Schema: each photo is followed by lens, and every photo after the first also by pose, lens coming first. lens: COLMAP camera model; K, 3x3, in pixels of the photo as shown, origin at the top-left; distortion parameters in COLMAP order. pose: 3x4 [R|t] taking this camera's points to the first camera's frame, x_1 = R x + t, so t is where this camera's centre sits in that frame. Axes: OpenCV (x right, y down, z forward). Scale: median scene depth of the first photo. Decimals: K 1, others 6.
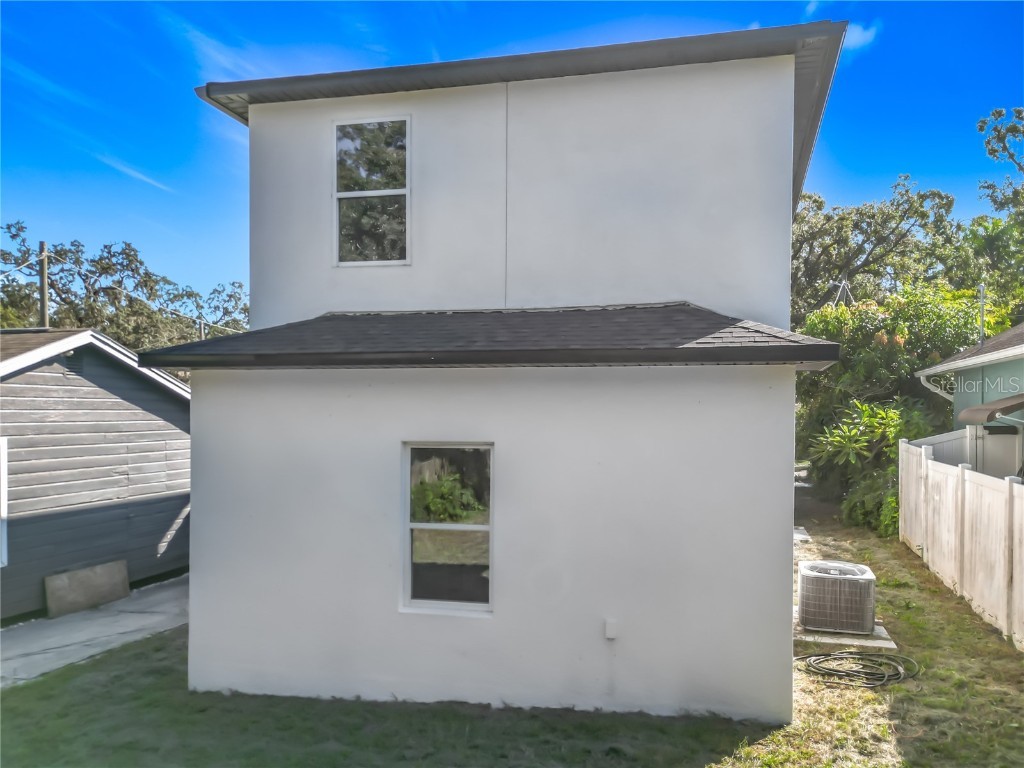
lens RADIAL K [[829.4, 0, 512.0], [0, 829.4, 384.0], [0, 0, 1]] dist [0.036355, -0.005510]
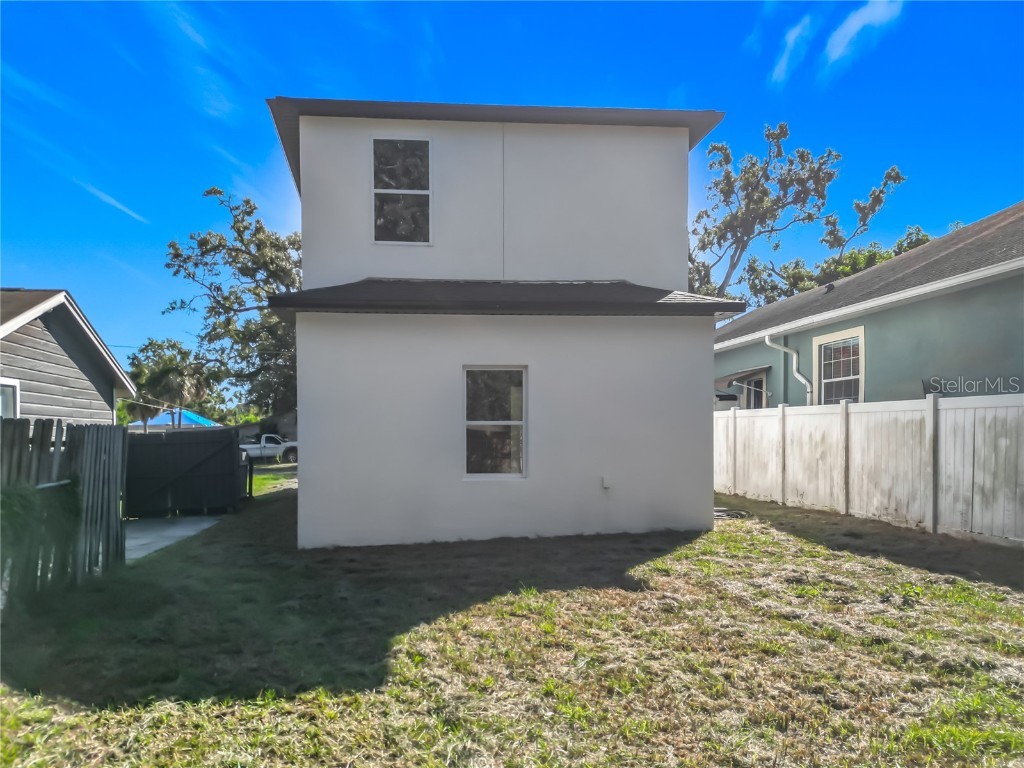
lens RADIAL K [[742.8, 0, 507.3], [0, 742.8, 384.9], [0, 0, 1]] dist [0.043988, -0.059305]
pose [[0.954907, 0.005459, 0.296856, -0.374728], [-0.007619, 0.999952, 0.006120, 0.080333], [-0.296808, -0.008106, 0.954903, -0.225892]]
